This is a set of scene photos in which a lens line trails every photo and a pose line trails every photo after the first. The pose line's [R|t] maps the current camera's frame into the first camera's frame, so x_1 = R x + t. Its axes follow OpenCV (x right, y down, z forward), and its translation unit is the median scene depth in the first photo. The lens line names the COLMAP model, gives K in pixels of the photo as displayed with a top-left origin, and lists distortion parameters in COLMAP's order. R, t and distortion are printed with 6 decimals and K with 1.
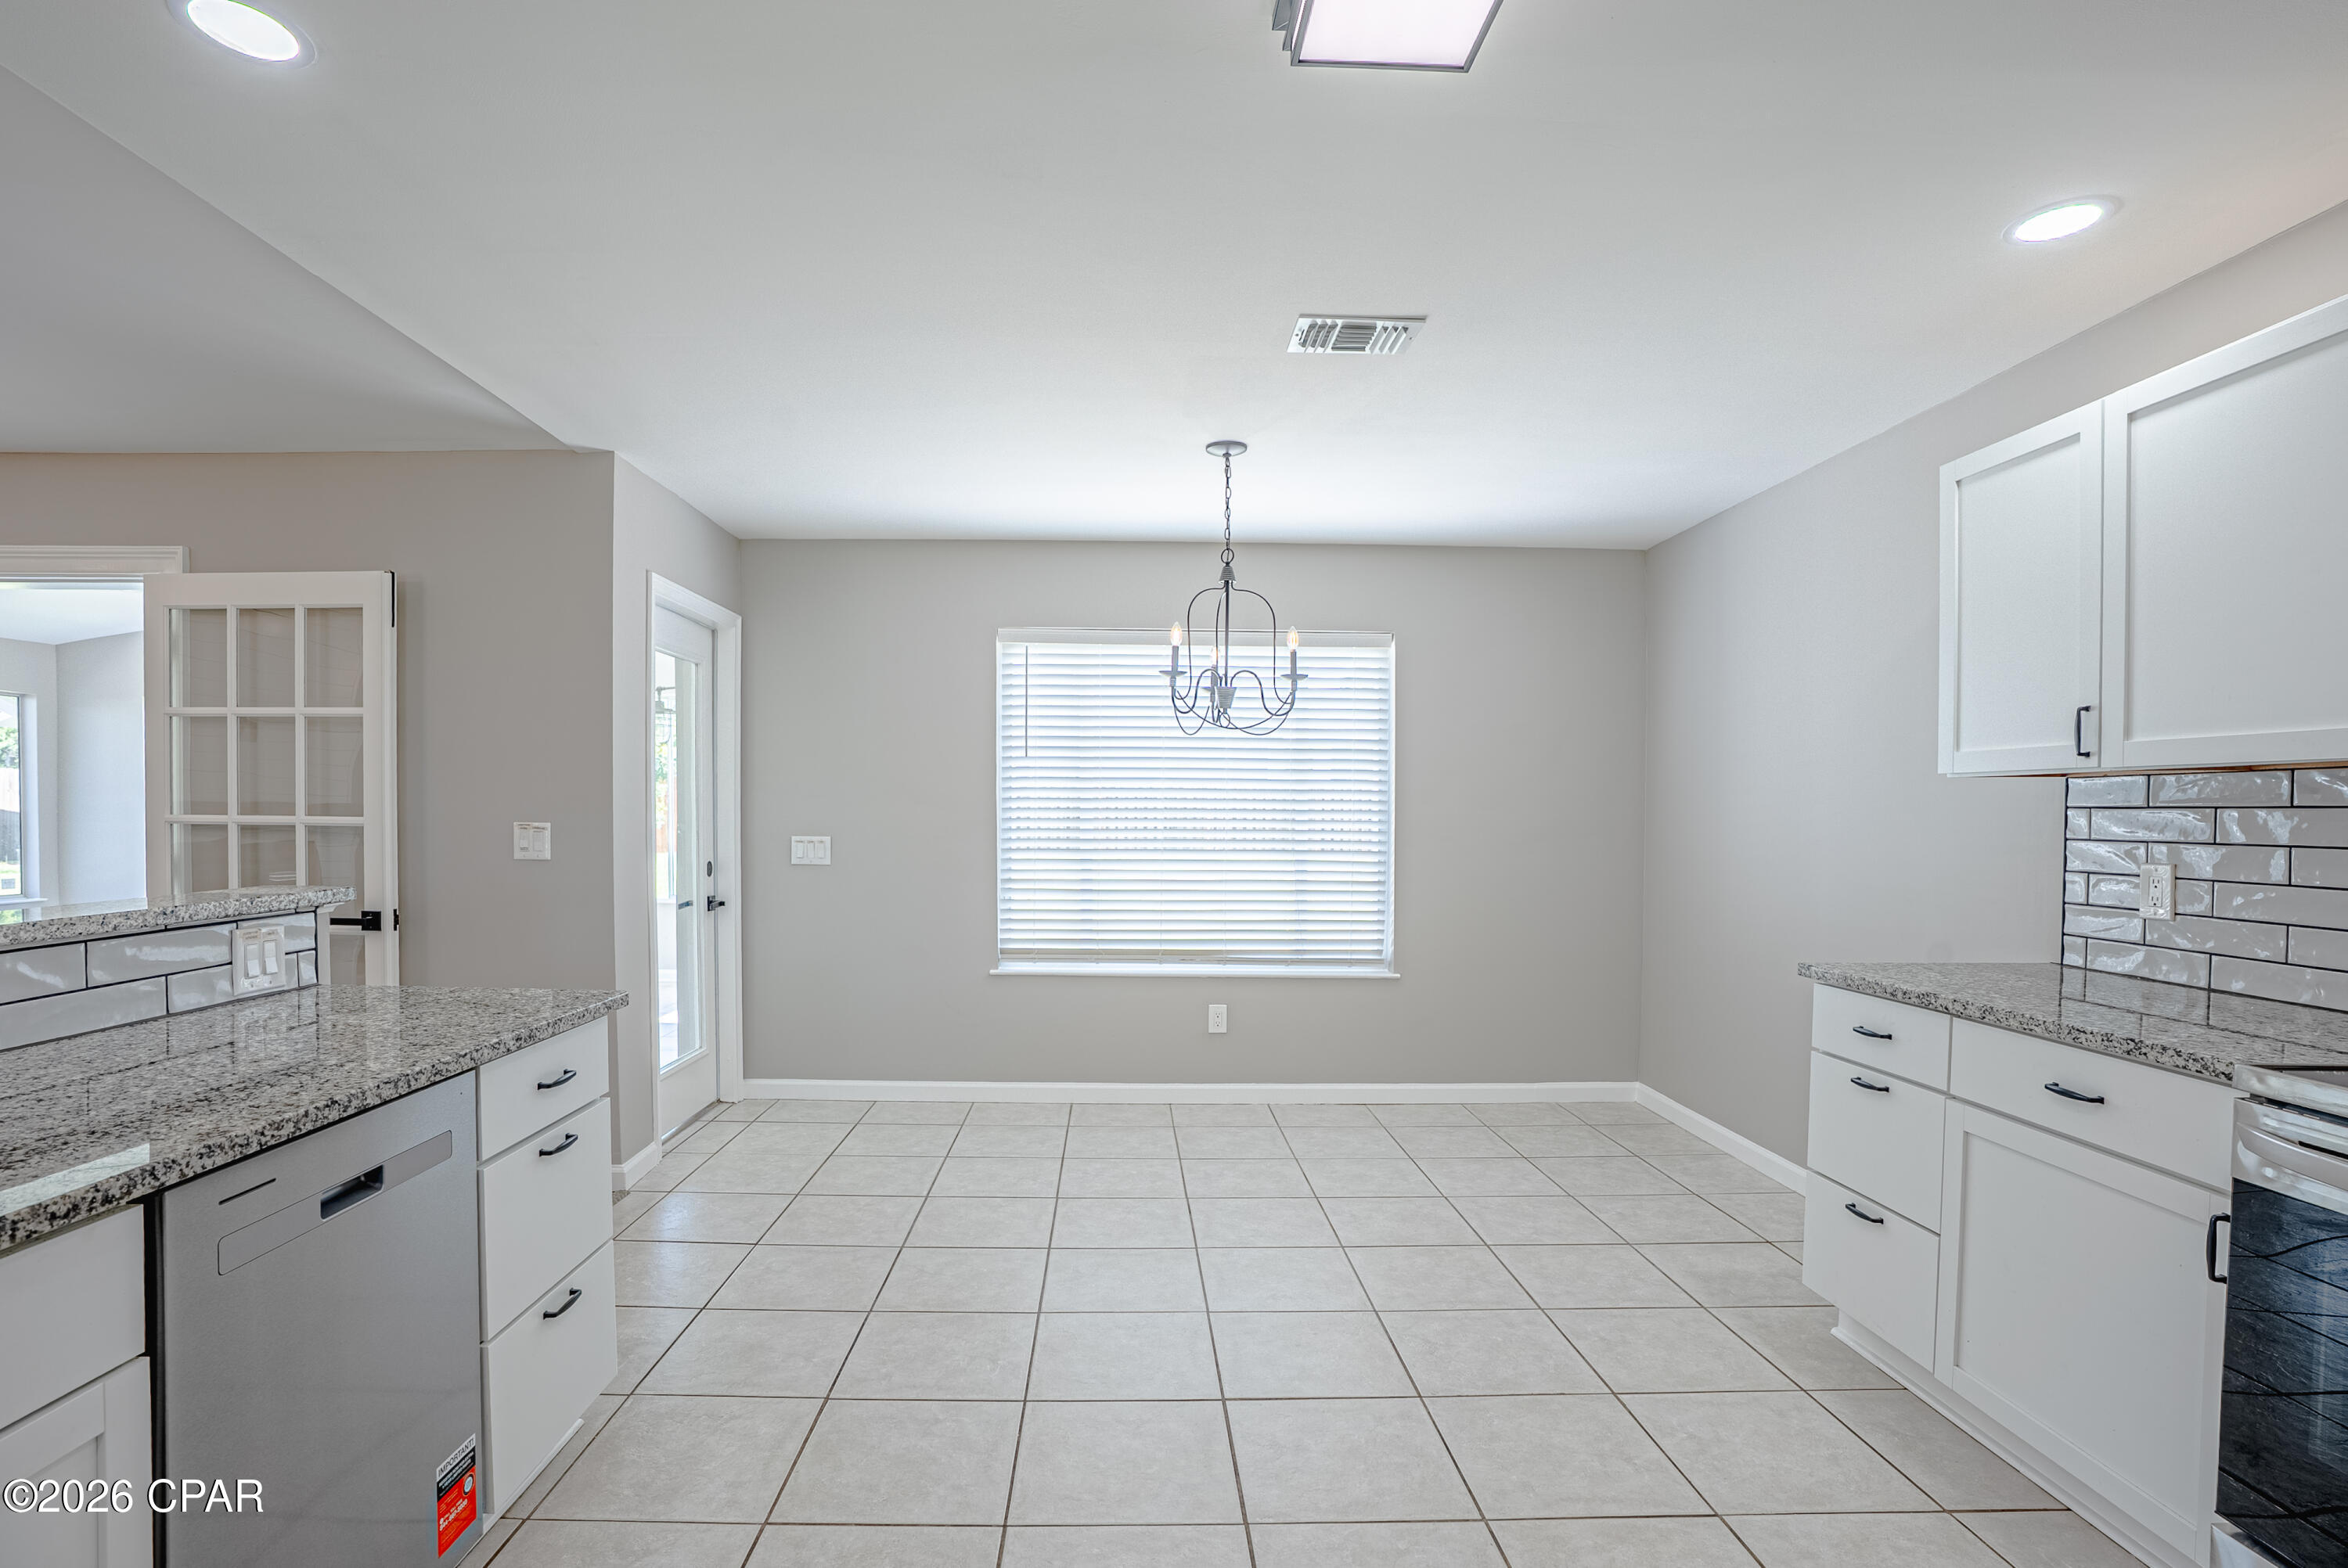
lens RADIAL K [[1113.3, 0, 1129.4], [0, 1113.3, 836.9], [0, 0, 1]] dist [-0.034635, 0.000327]
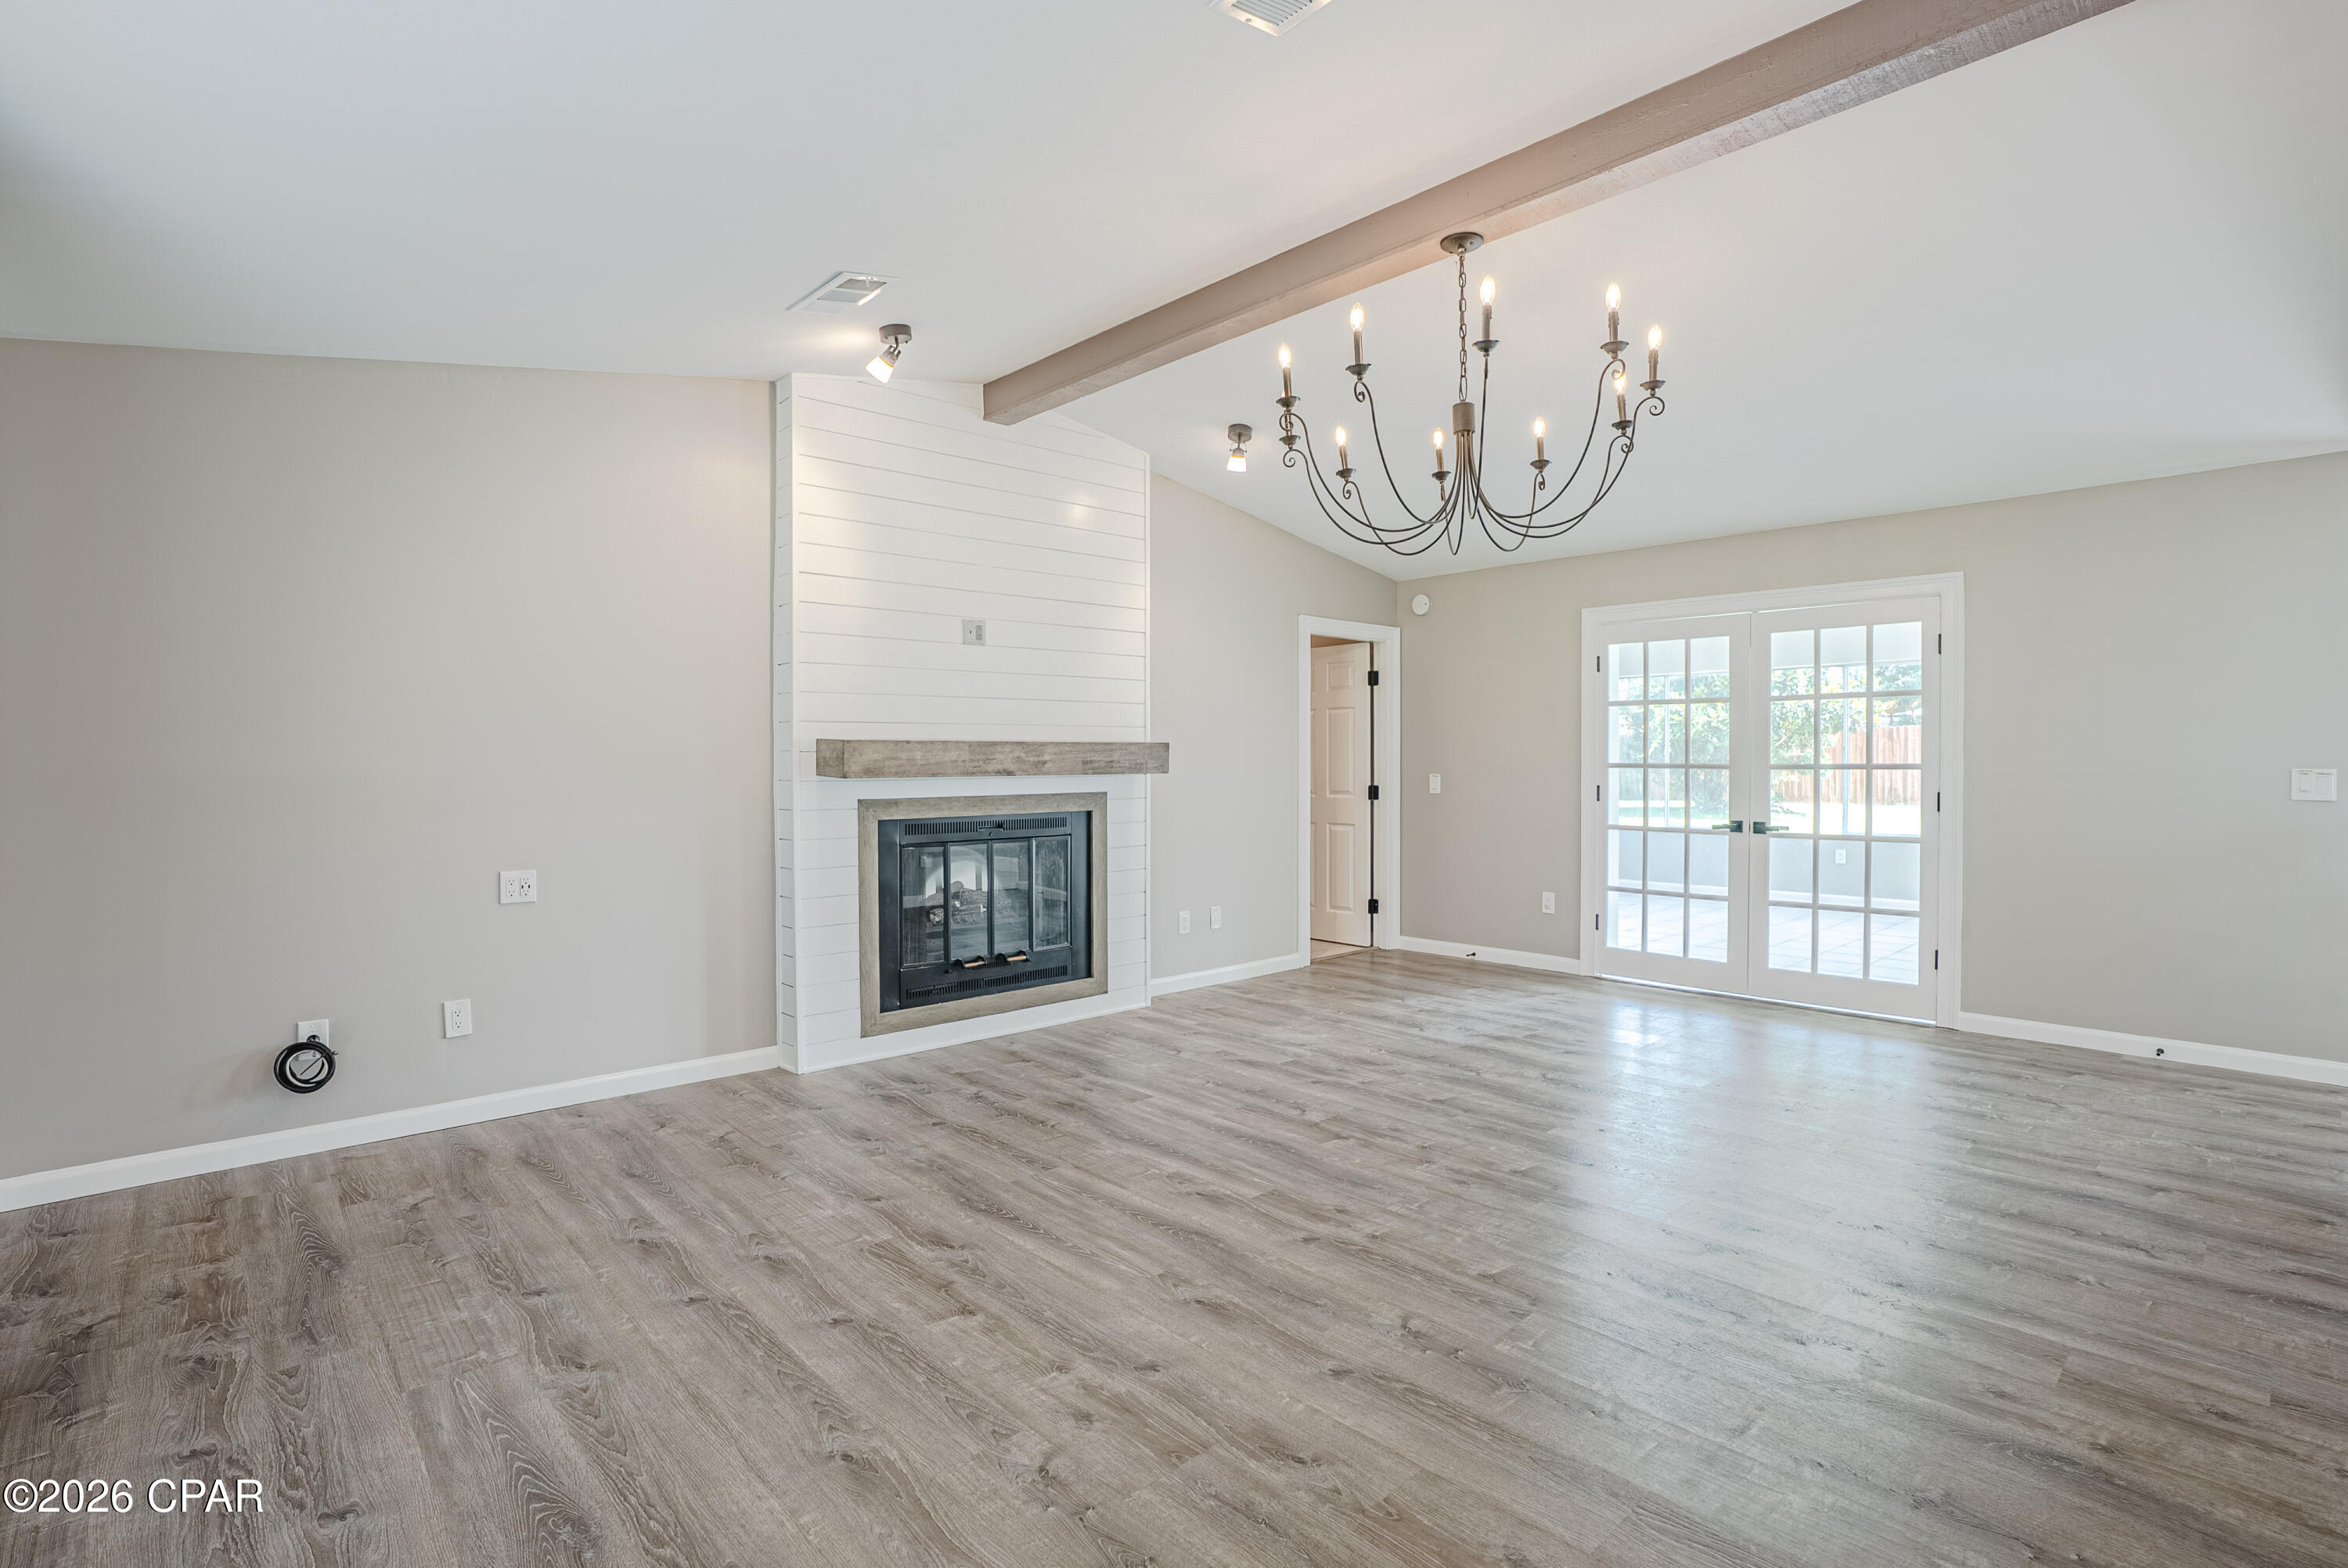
lens RADIAL K [[1106.8, 0, 1184.3], [0, 1106.8, 764.6], [0, 0, 1]] dist [-0.074860, 0.029445]
pose [[0.671420, -0.003802, -0.741067, -0.490390], [-0.013257, 0.999765, -0.017141, 0.017184], [0.740958, 0.021333, 0.671212, -0.629501]]
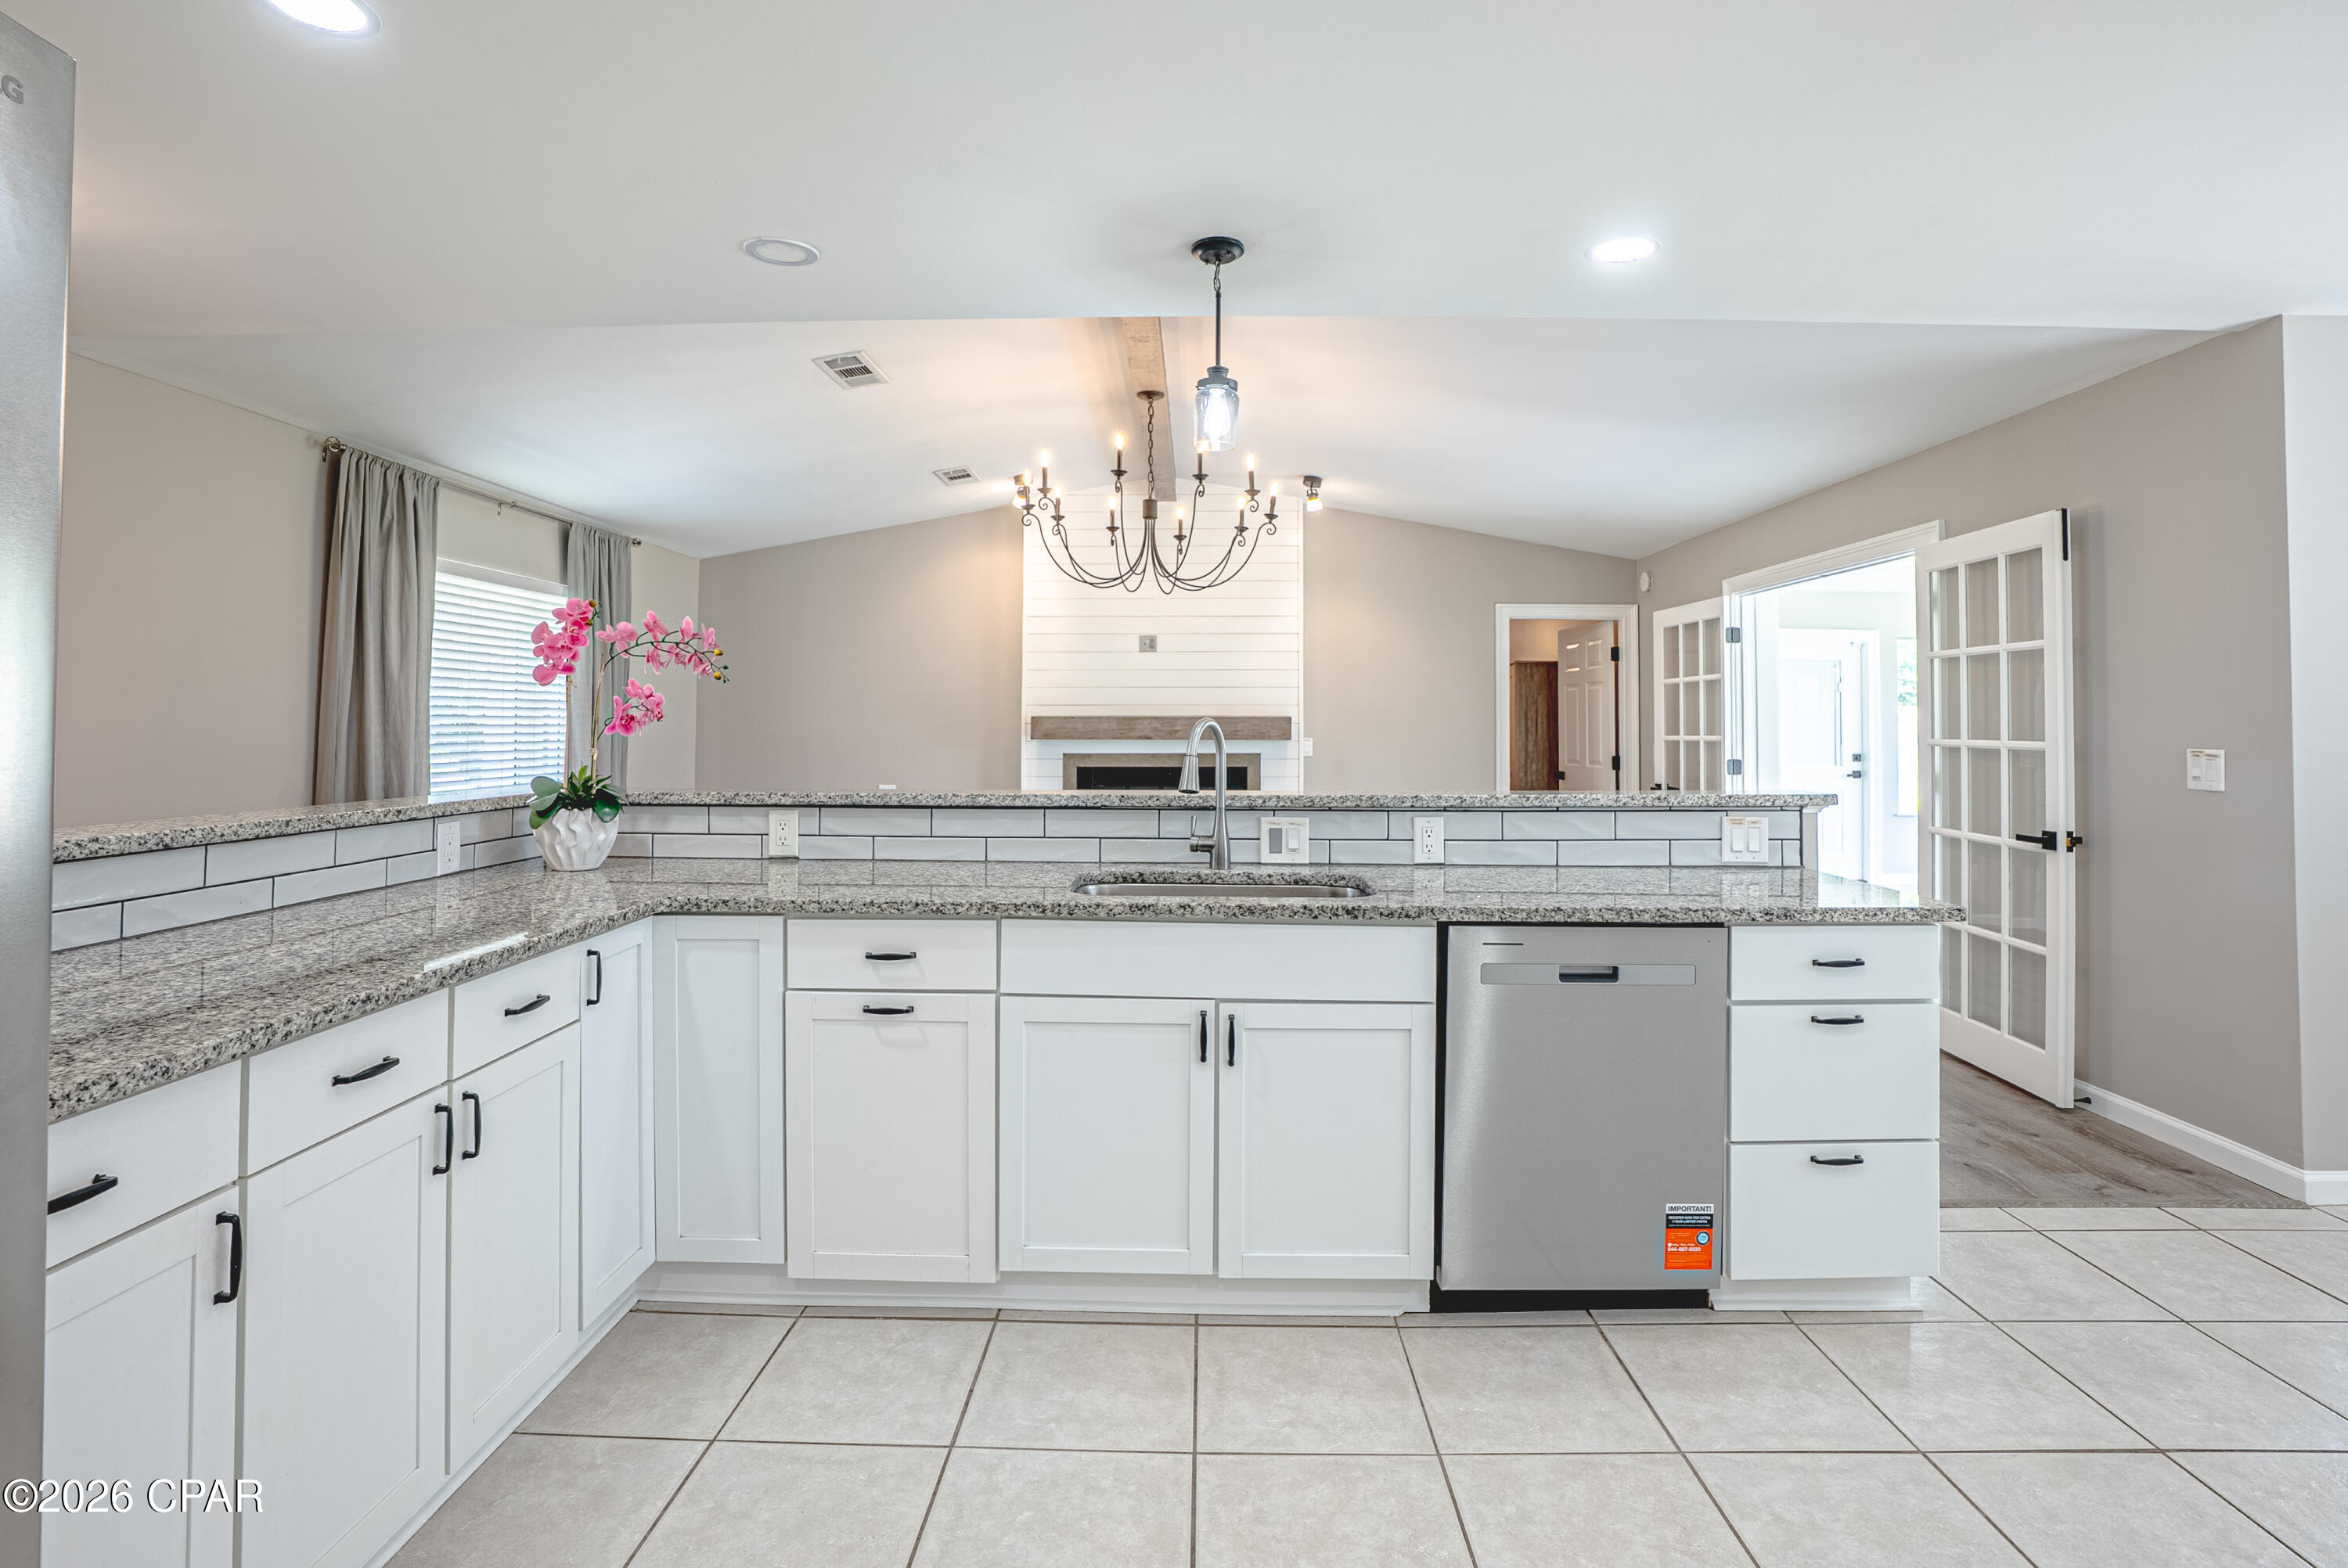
lens RADIAL K [[1117.3, 0, 1175.6], [0, 1117.3, 693.5], [0, 0, 1]] dist [-0.049853, 0.012111]
pose [[-0.026753, -0.036461, -0.998977, 0.355101], [-0.029623, 0.998925, -0.035666, -0.002201], [0.999203, 0.028639, -0.027804, 0.168170]]
